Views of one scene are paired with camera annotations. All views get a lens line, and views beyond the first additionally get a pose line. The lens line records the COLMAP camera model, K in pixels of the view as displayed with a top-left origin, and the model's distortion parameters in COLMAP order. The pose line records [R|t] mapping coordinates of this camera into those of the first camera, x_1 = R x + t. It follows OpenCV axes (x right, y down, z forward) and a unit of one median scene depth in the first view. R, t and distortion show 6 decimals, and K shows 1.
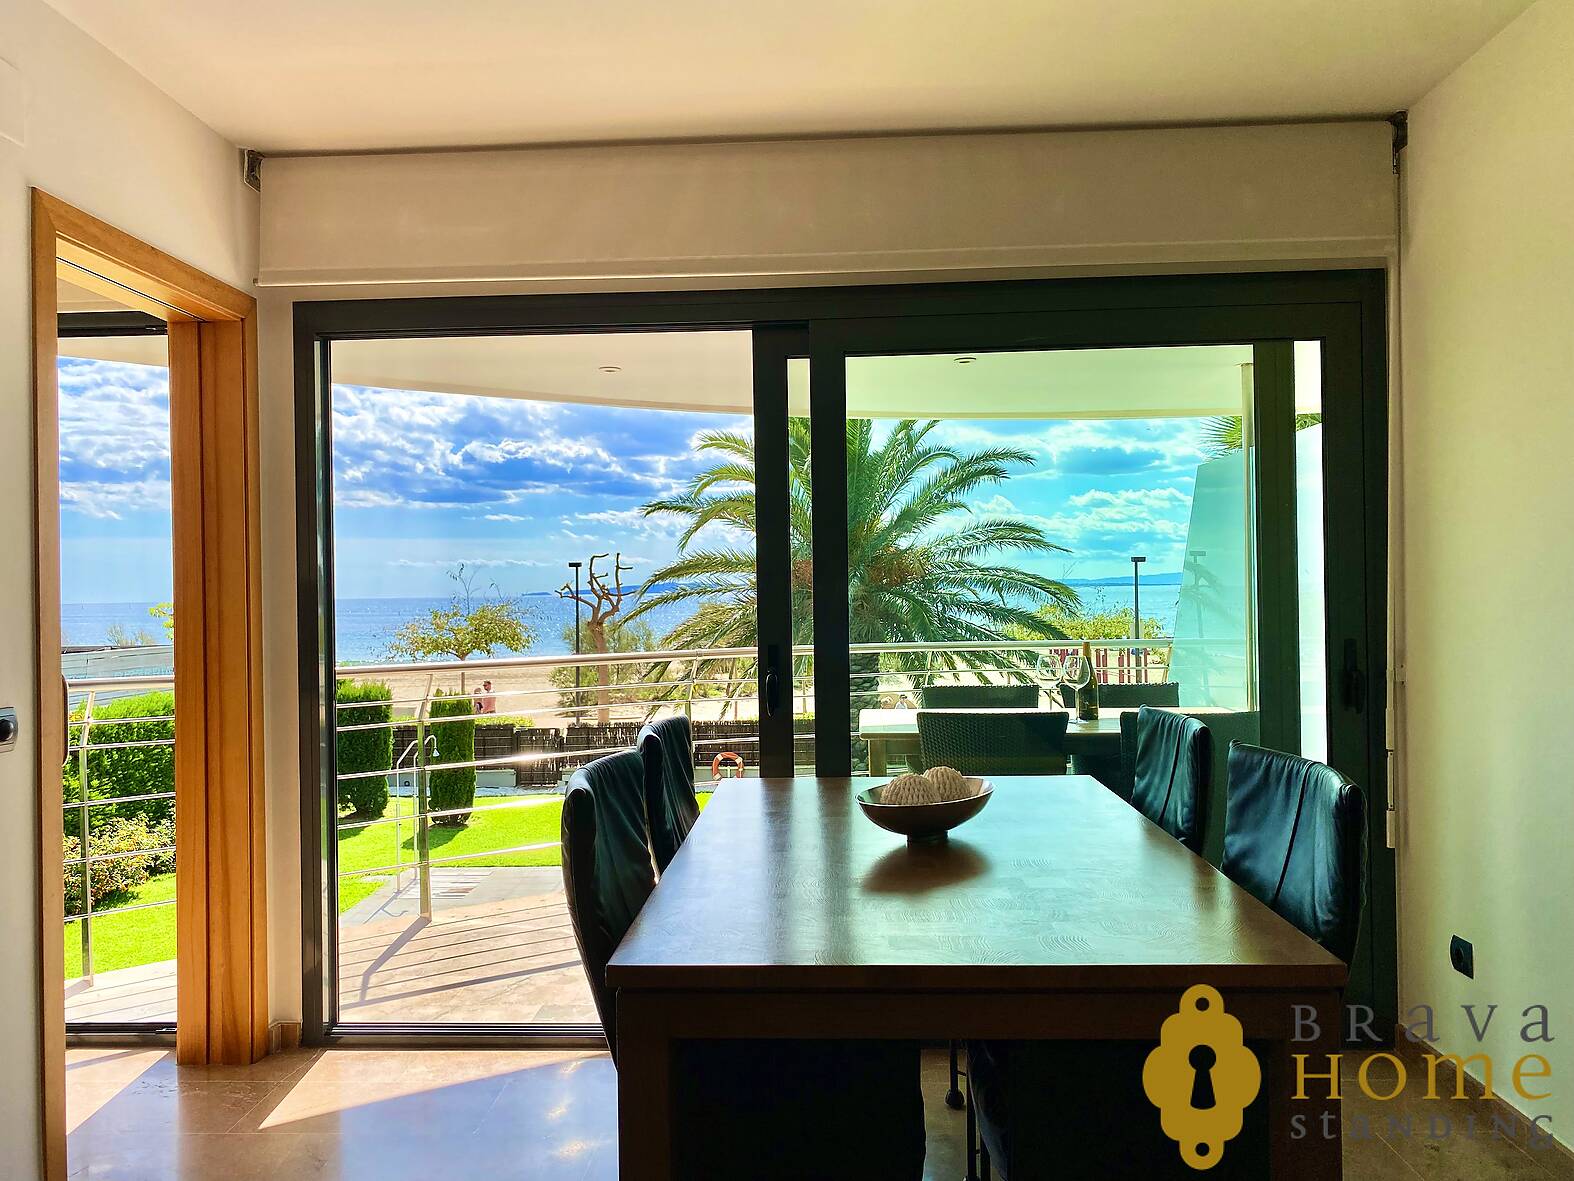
lens RADIAL K [[1172.9, 0, 794.7], [0, 1172.9, 592.1], [0, 0, 1]] dist [0.003812, 0.000312]
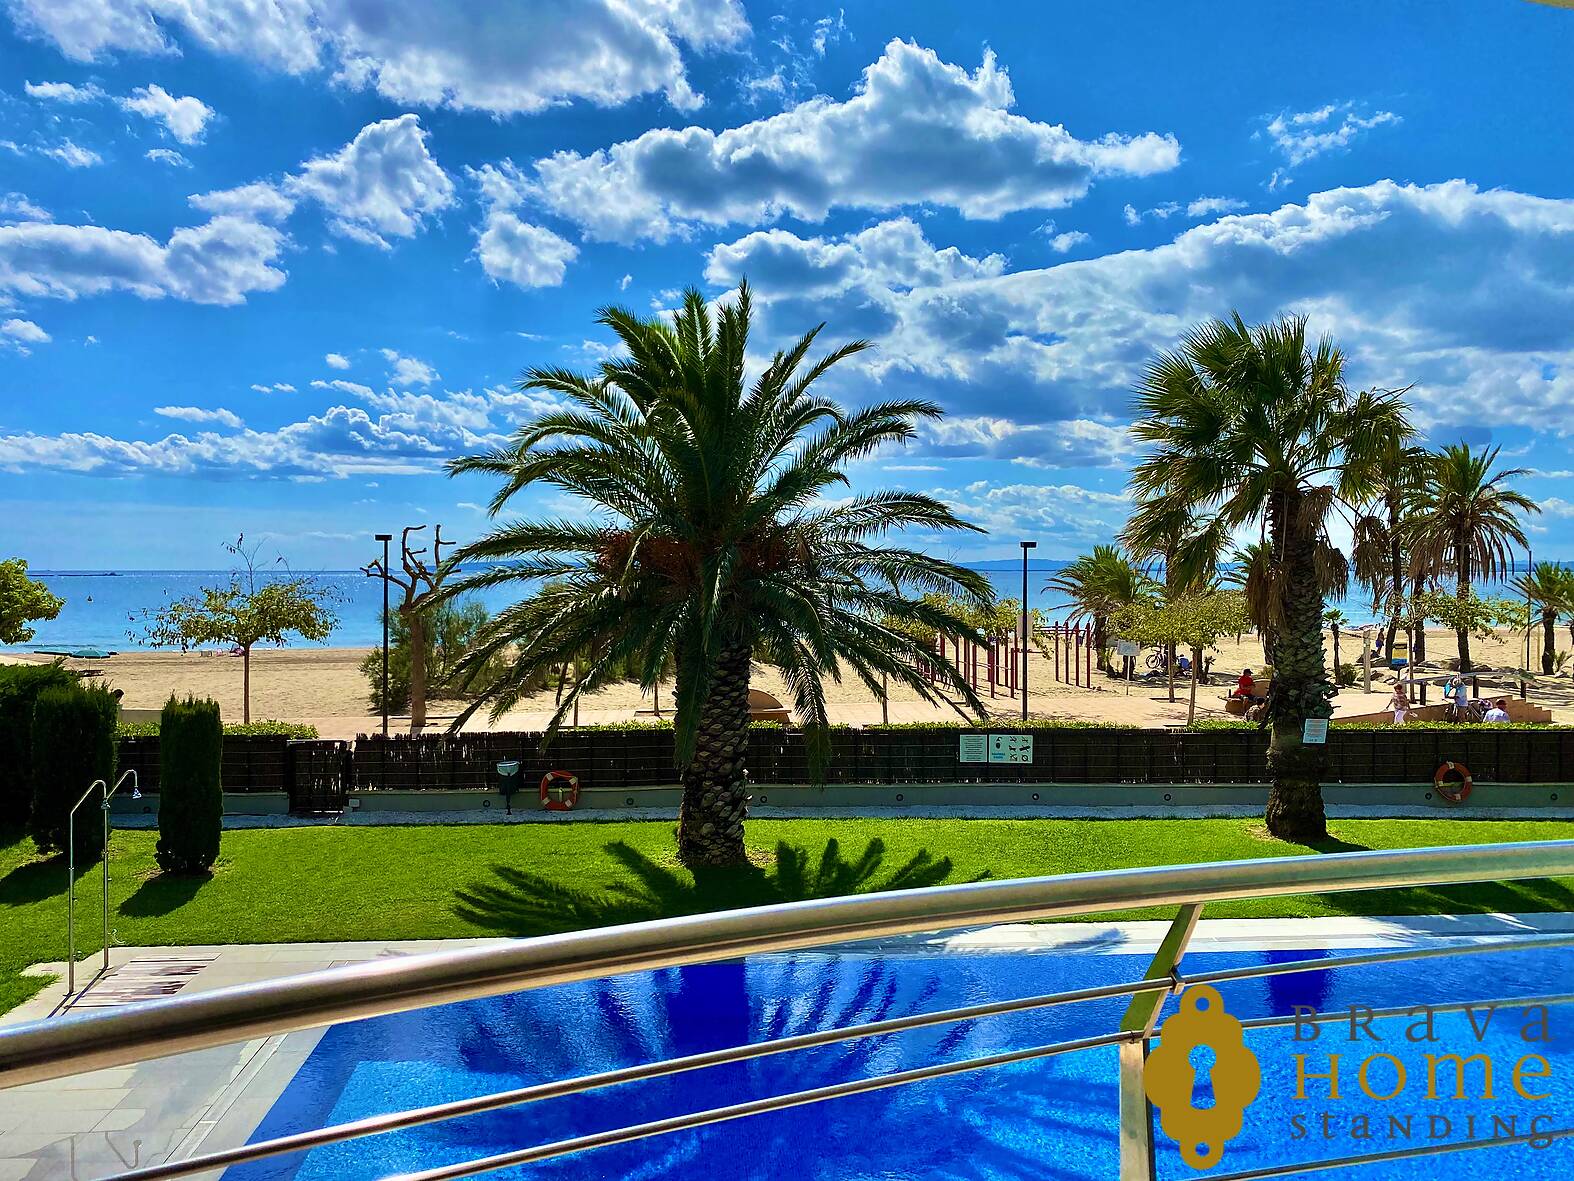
lens RADIAL K [[1200.8, 0, 782.1], [0, 1200.8, 604.8], [0, 0, 1]] dist [0.012694, 0.001740]
pose [[0.993796, 0.014068, 0.110324, 0.003441], [-0.016948, 0.999538, 0.025213, -0.002679], [-0.109918, -0.026926, 0.993576, 0.170923]]
